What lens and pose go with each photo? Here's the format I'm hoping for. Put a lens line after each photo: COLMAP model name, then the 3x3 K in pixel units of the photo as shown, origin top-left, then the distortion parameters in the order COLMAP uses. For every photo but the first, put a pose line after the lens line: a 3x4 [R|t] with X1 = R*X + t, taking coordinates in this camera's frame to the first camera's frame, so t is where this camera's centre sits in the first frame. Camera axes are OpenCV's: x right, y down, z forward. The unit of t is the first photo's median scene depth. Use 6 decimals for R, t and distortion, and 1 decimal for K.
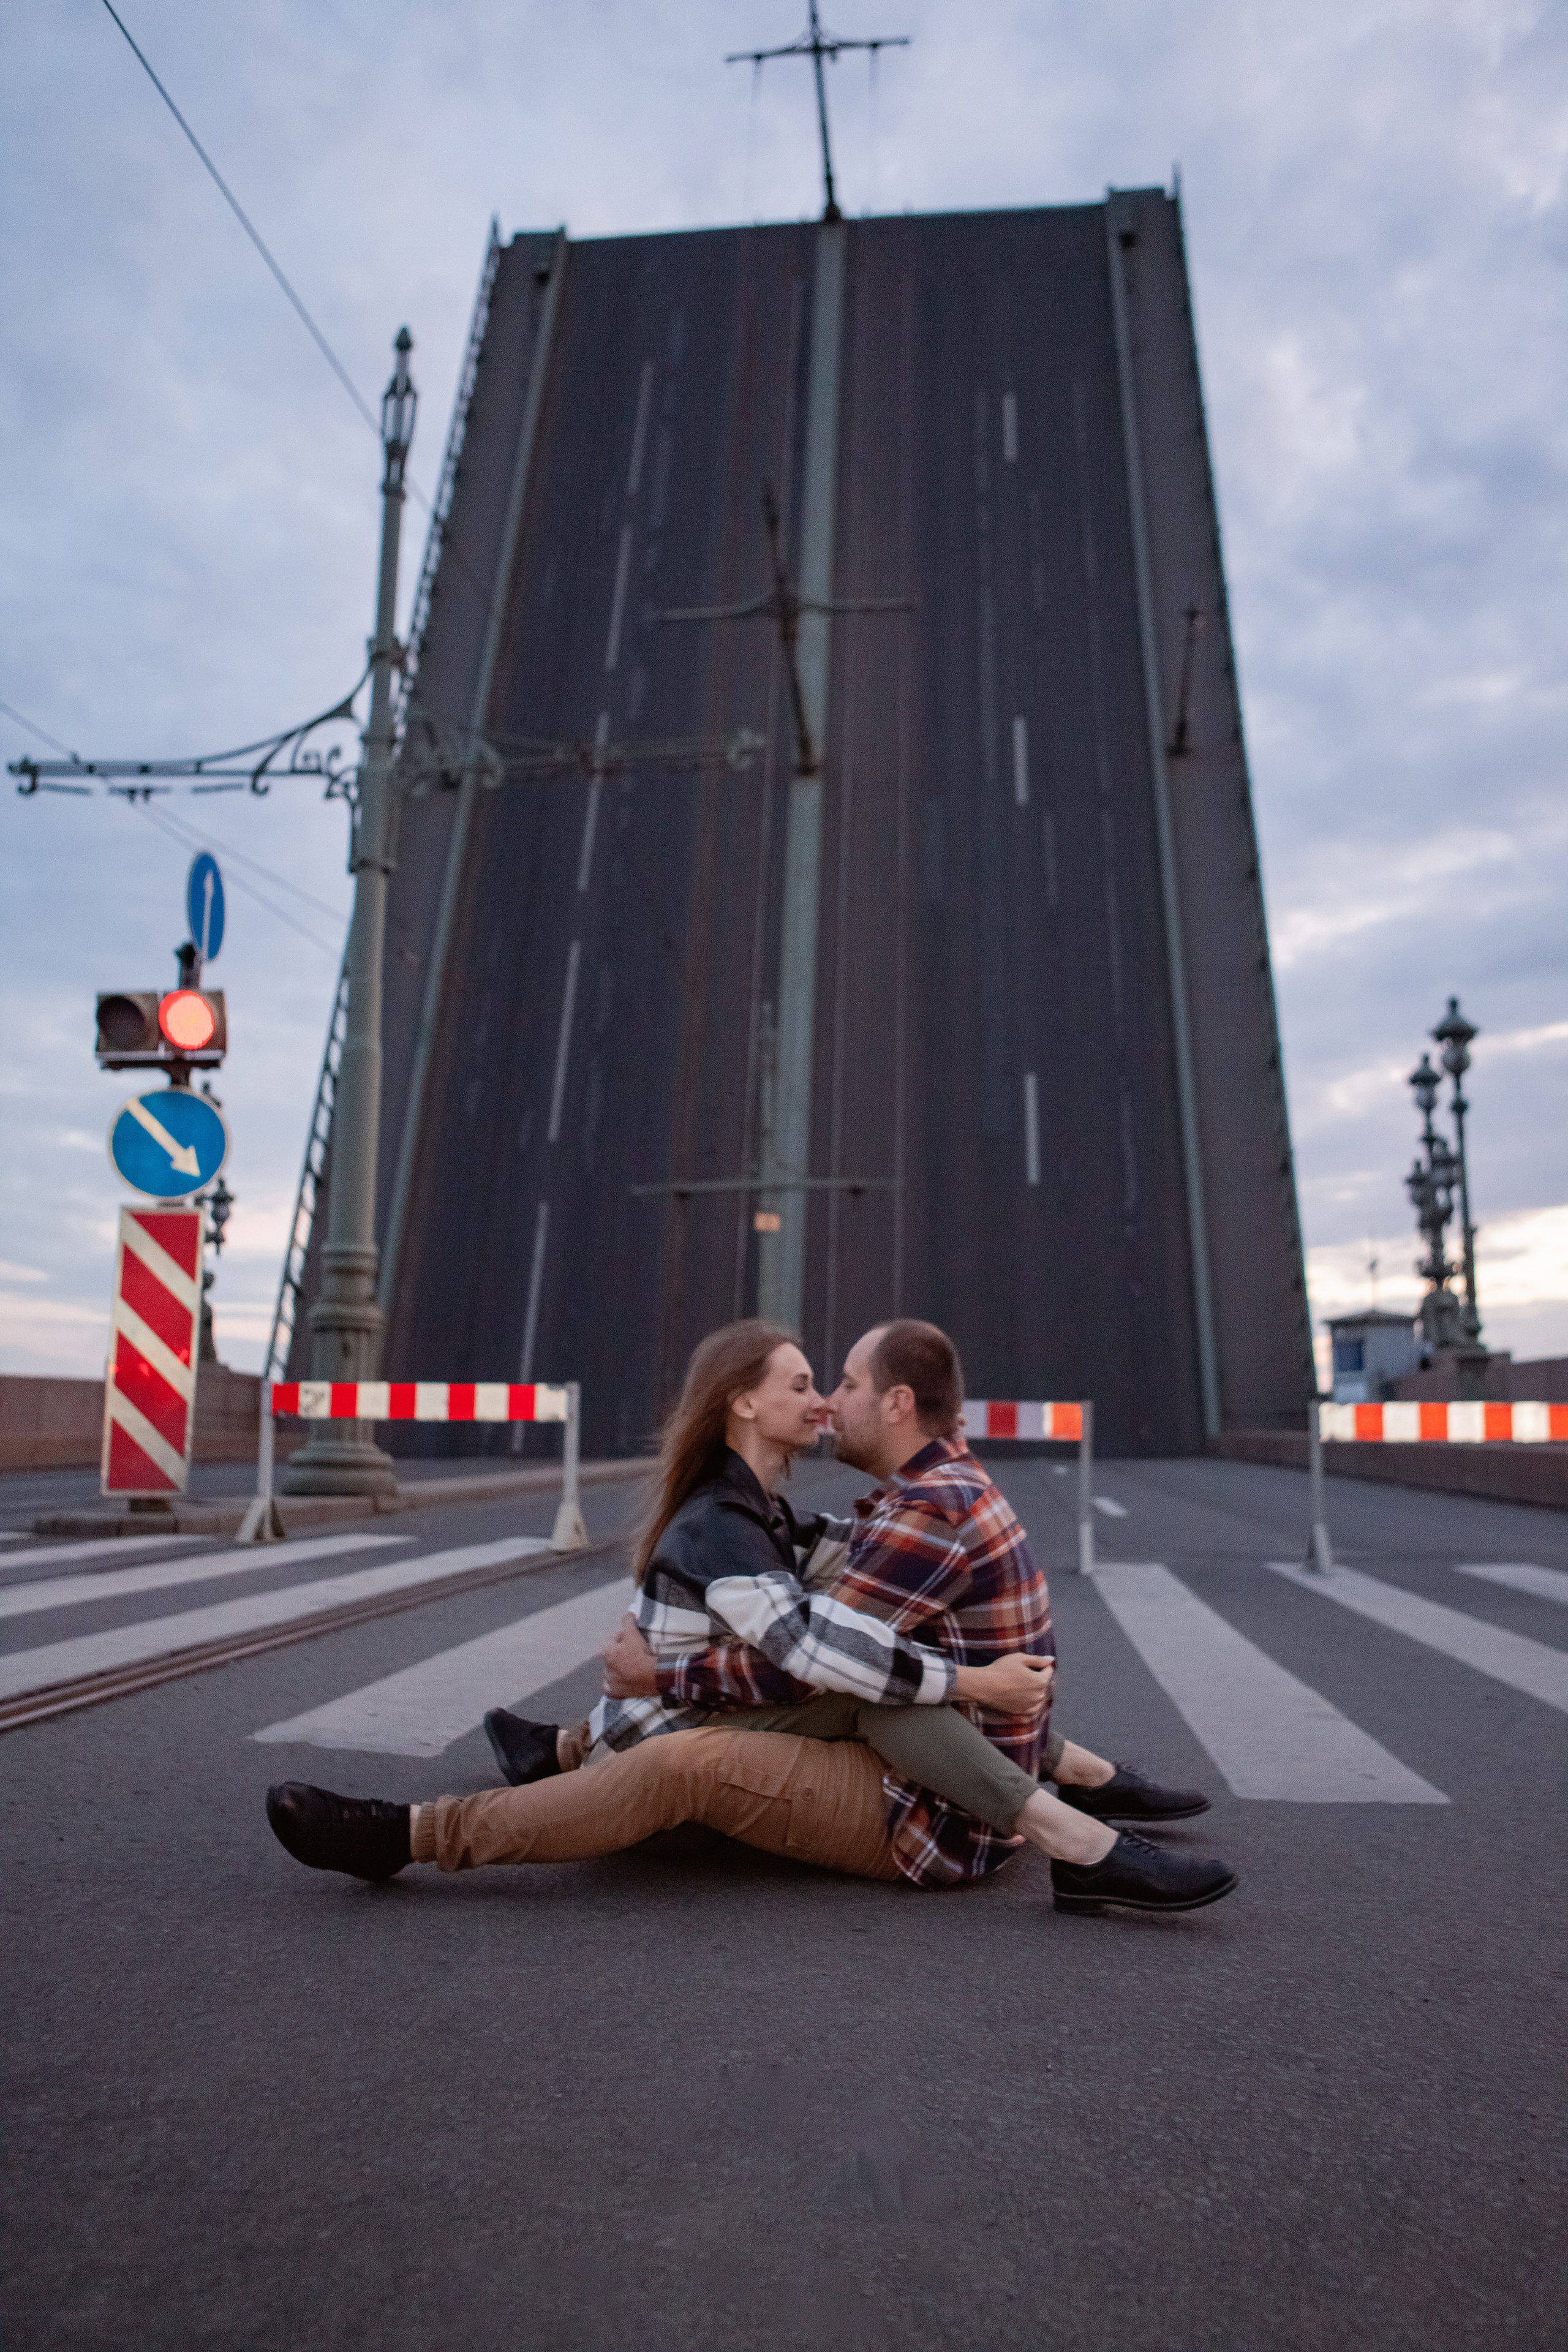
lens RADIAL K [[1841.1, 0, 784.0], [0, 1841.1, 1176.0], [0, 0, 1]] dist [-0.077521, 0.059028]
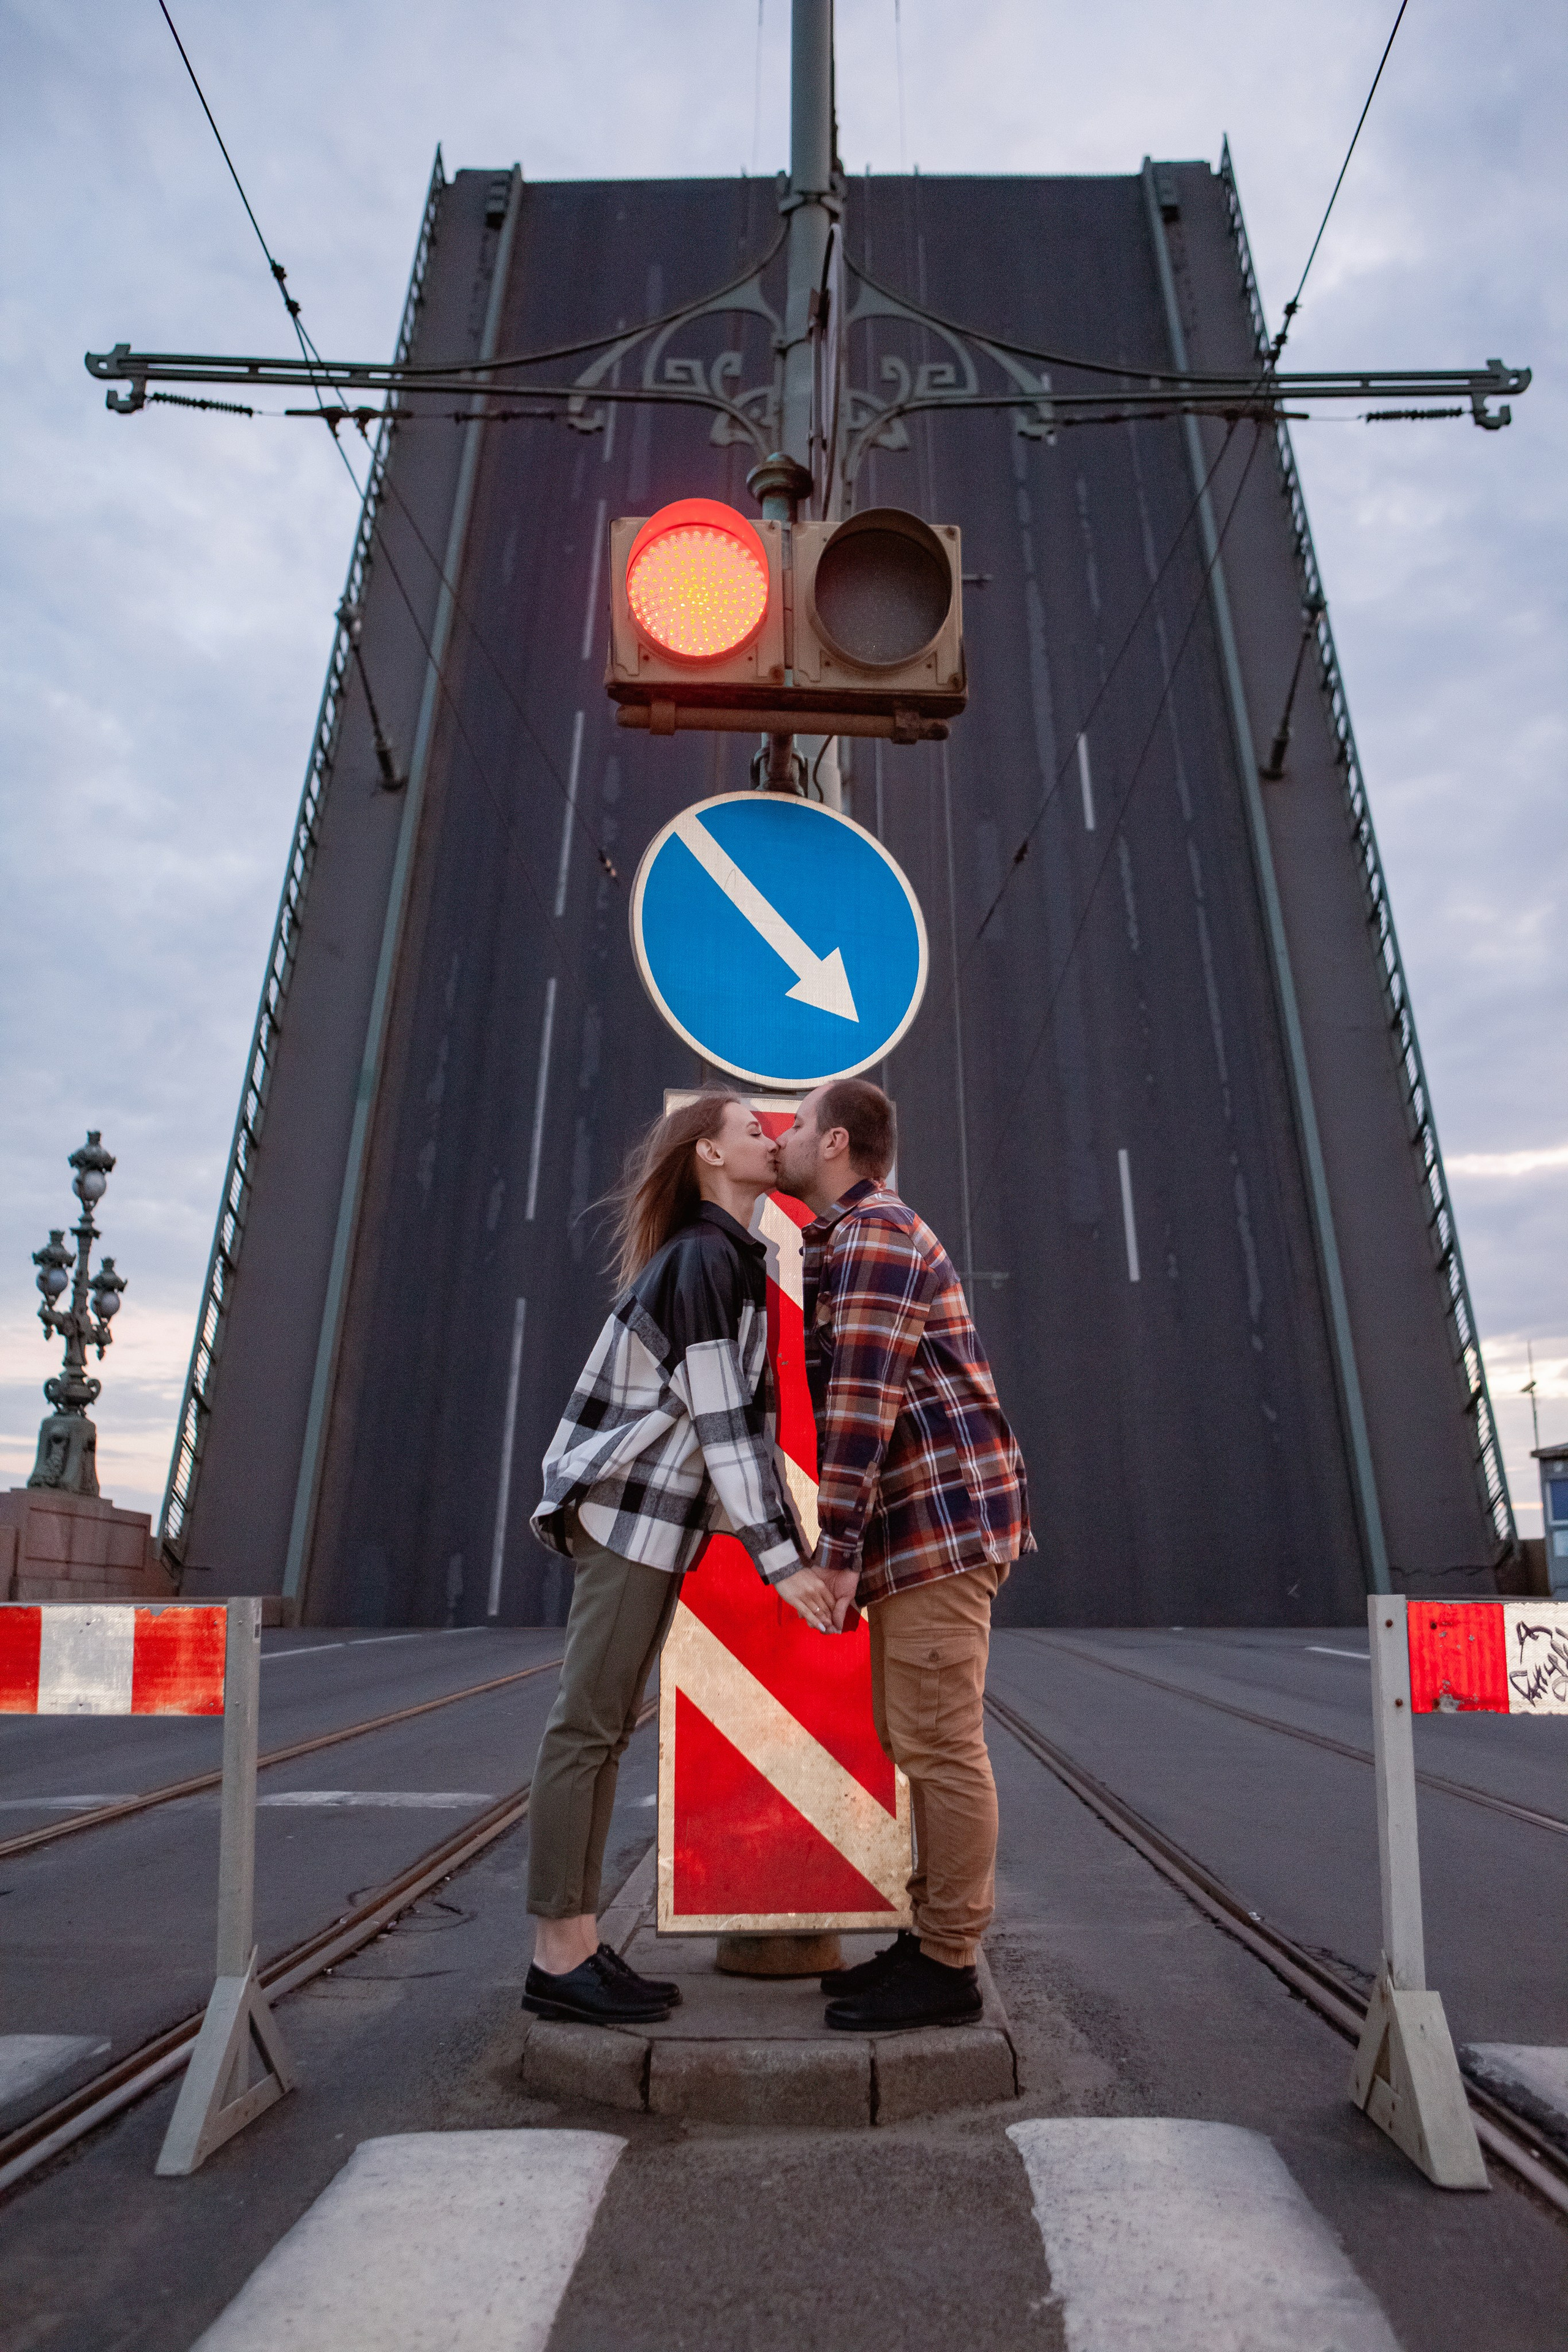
lens RADIAL K [[1941.5, 0, 777.5], [0, 1941.5, 1181.4], [0, 0, 1]] dist [-0.091915, 0.101372]
pose [[0.995691, 0.019762, 0.090603, -0.092559], [-0.014146, 0.997962, -0.062221, 0.014150], [-0.091648, 0.060671, 0.993941, 0.151856]]
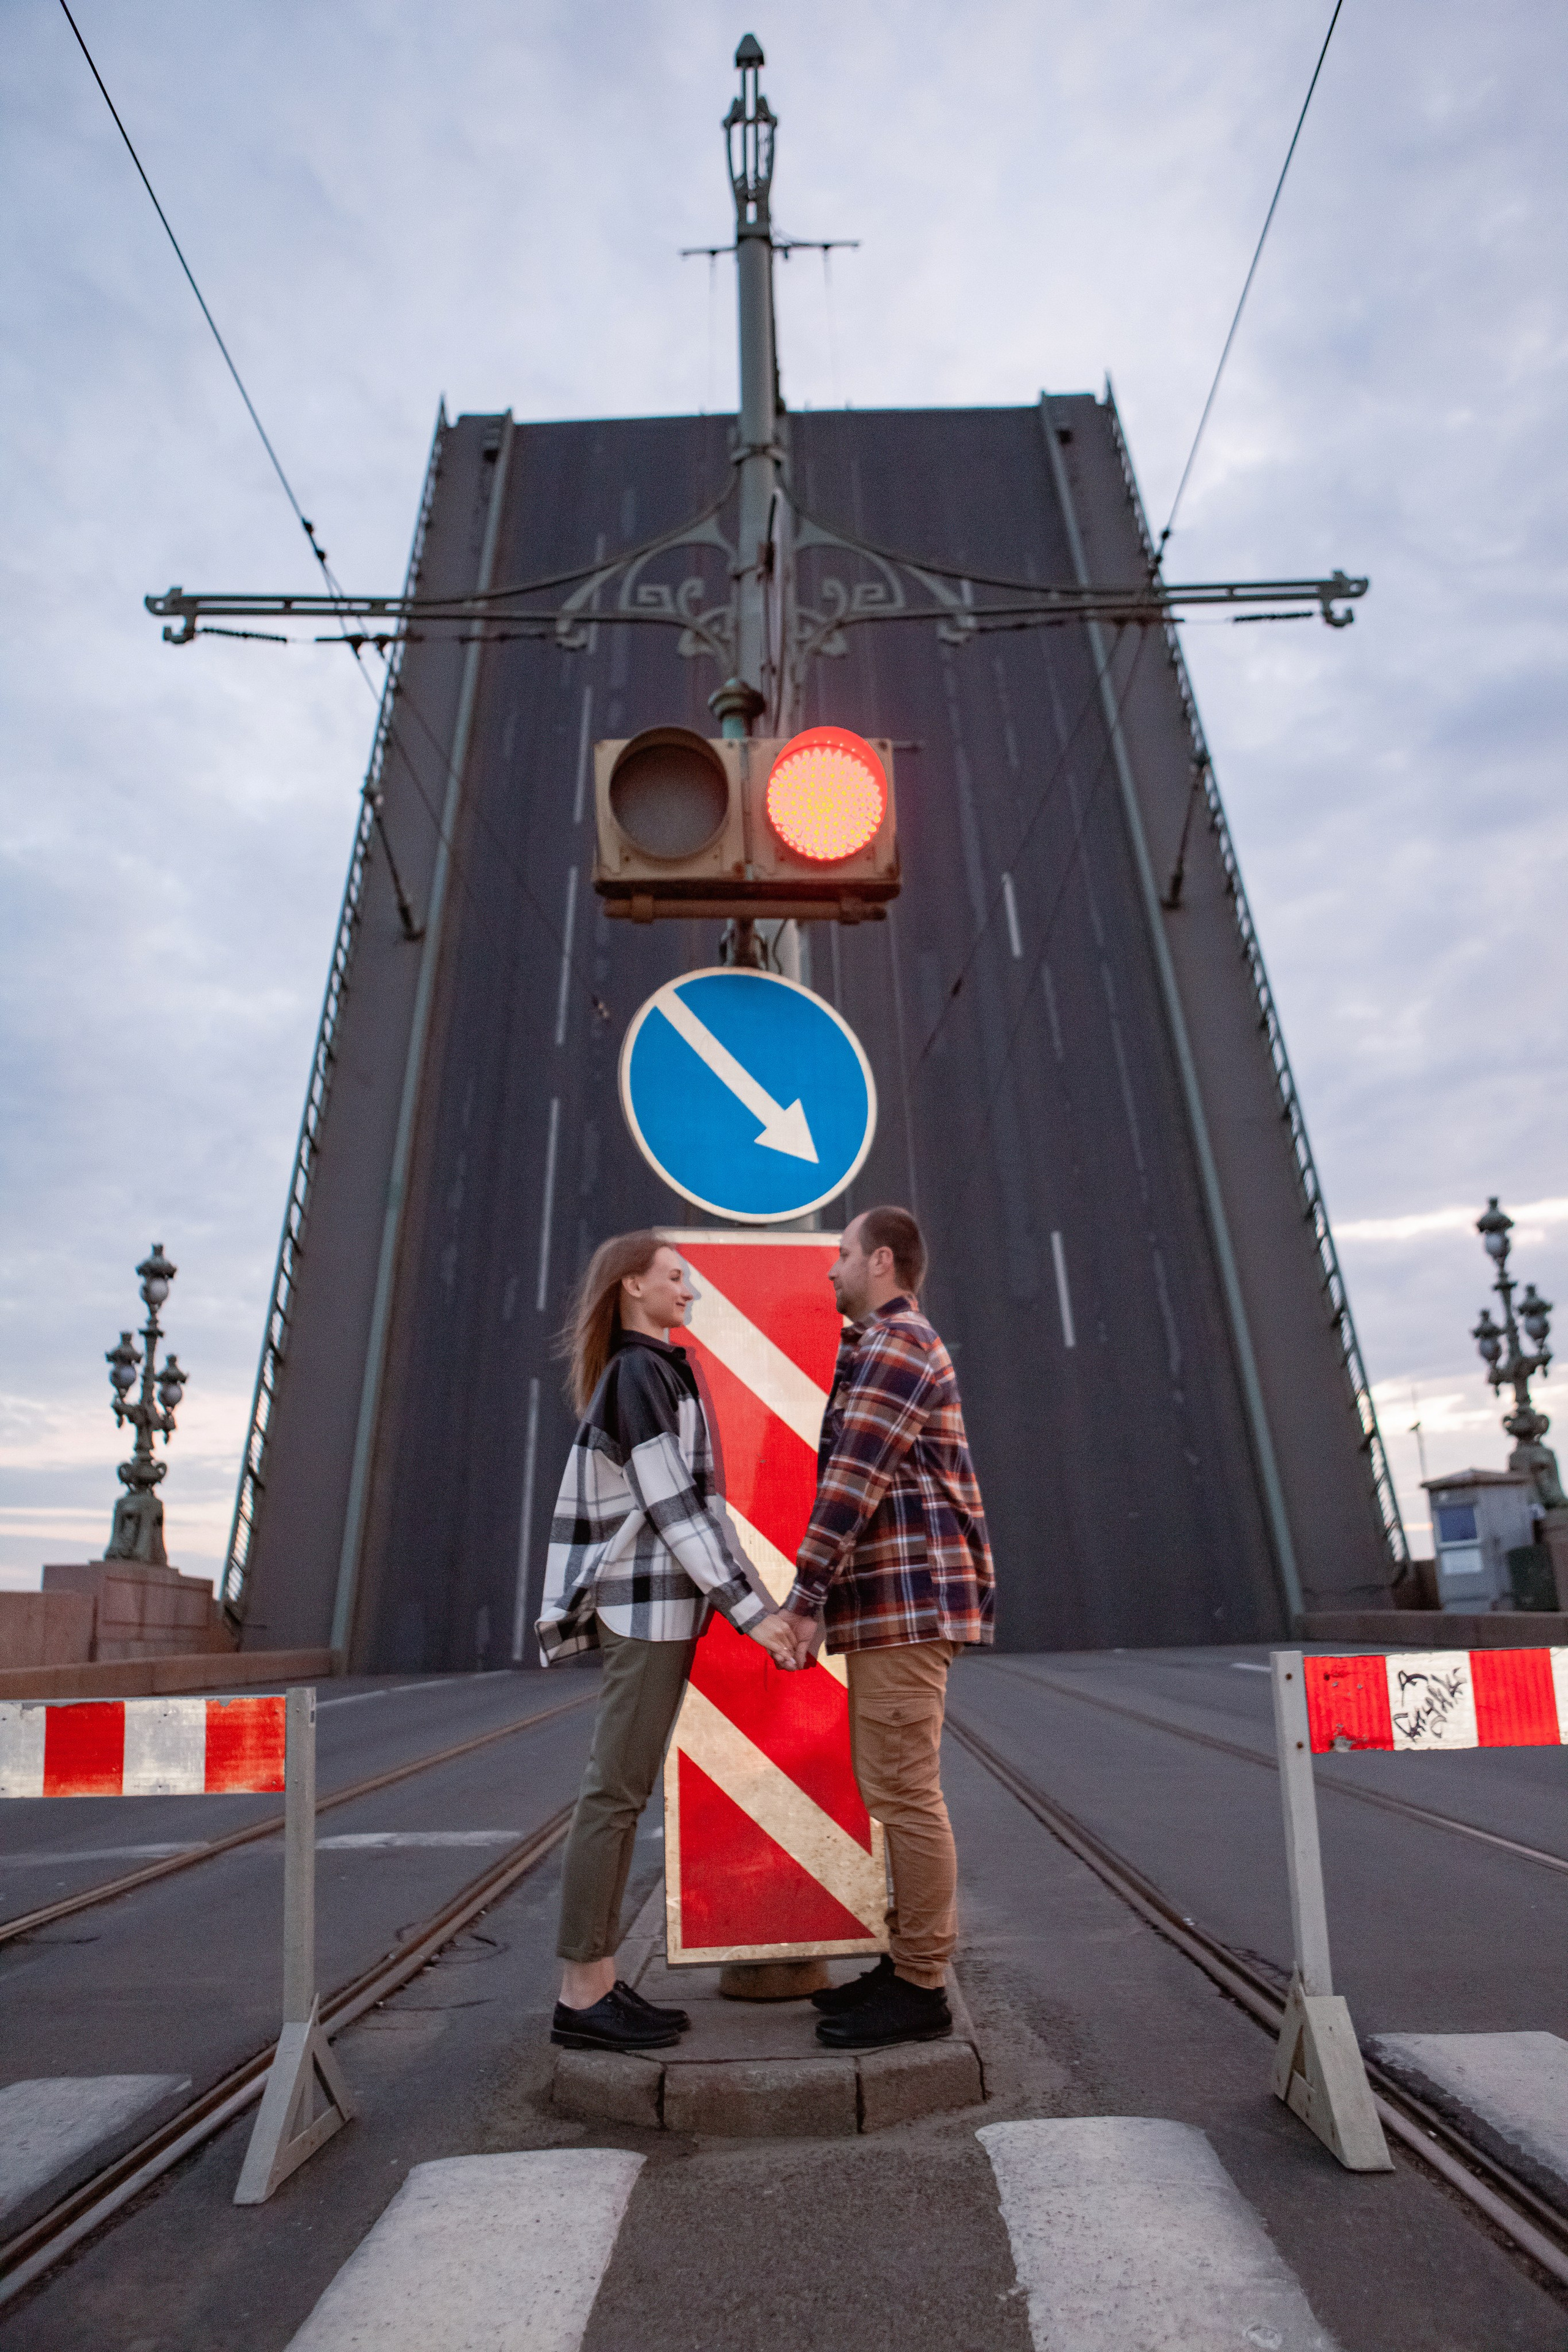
lens RADIAL K [[1694.5, 0, 784.0], [0, 1694.5, 1176.0], [0, 0, 1]] dist [-0.100757, 0.075572]
pose [[0.994233, -0.005641, 0.107097, -0.092431], [0.017935, 0.993298, -0.114181, 0.012006], [-0.105735, 0.115443, 0.987670, 0.150140]]
